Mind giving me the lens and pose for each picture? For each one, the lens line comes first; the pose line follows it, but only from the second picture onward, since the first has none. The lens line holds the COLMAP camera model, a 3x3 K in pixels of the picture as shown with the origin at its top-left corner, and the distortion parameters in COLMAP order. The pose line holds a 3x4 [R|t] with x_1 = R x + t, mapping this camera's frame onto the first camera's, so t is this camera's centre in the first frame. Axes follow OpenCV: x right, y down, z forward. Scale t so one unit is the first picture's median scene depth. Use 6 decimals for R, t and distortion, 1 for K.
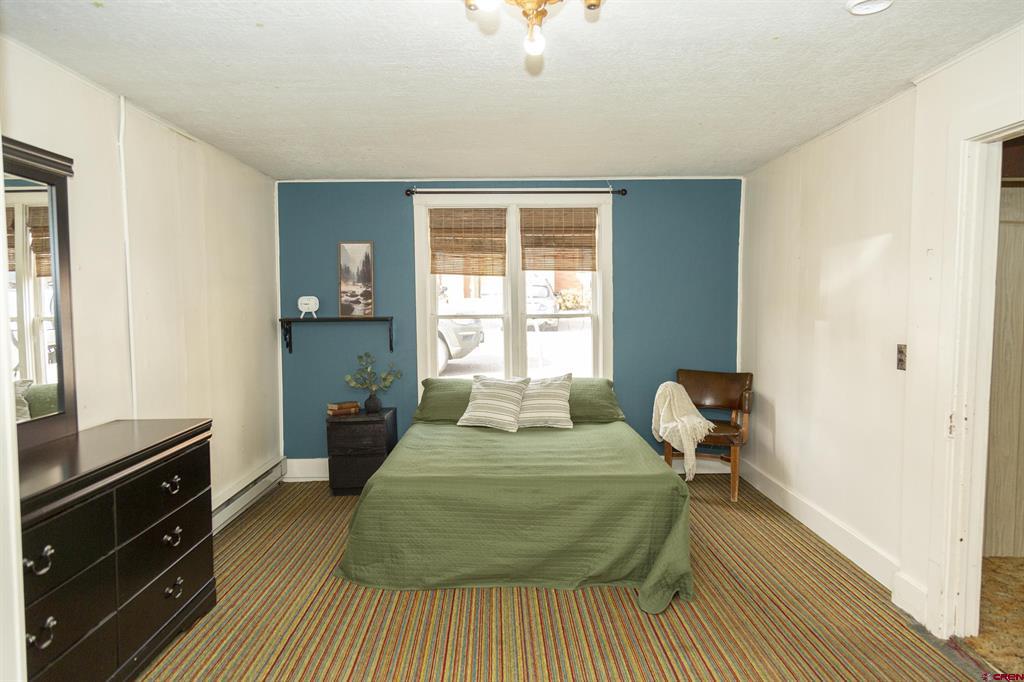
lens RADIAL K [[682.3, 0, 514.4], [0, 682.3, 345.3], [0, 0, 1]] dist [0.017218, -0.001117]
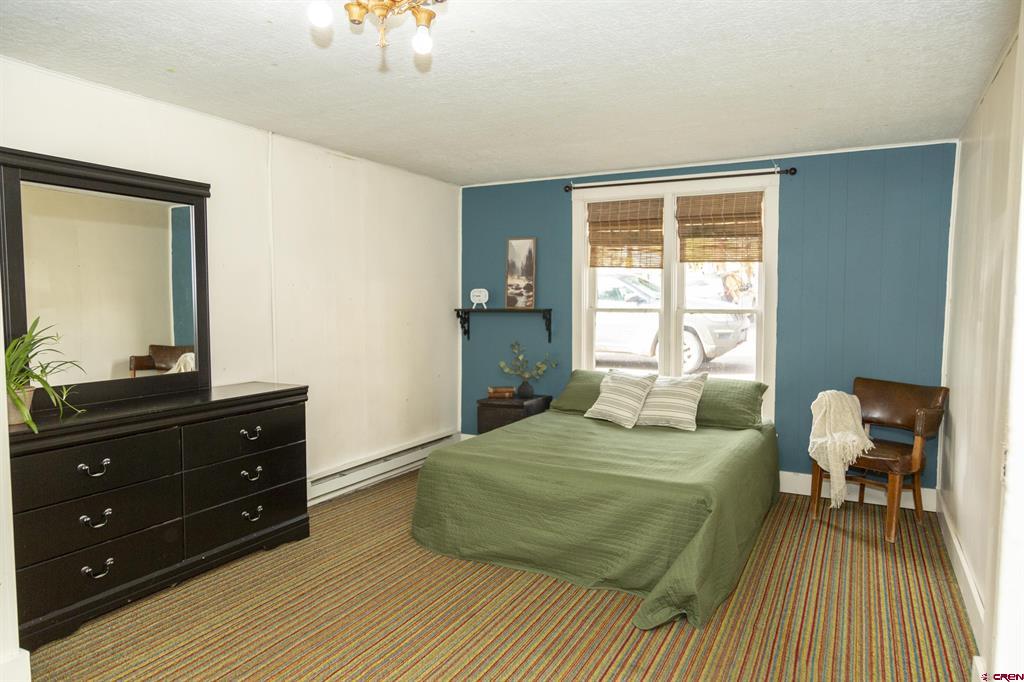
lens RADIAL K [[682.3, 0, 514.4], [0, 682.3, 345.3], [0, 0, 1]] dist [0.017218, -0.001117]
pose [[0.875014, 0.042826, -0.482199, 0.283303], [-0.040636, 0.999062, 0.014991, 0.000532], [0.482388, 0.006477, 0.875934, 0.058854]]
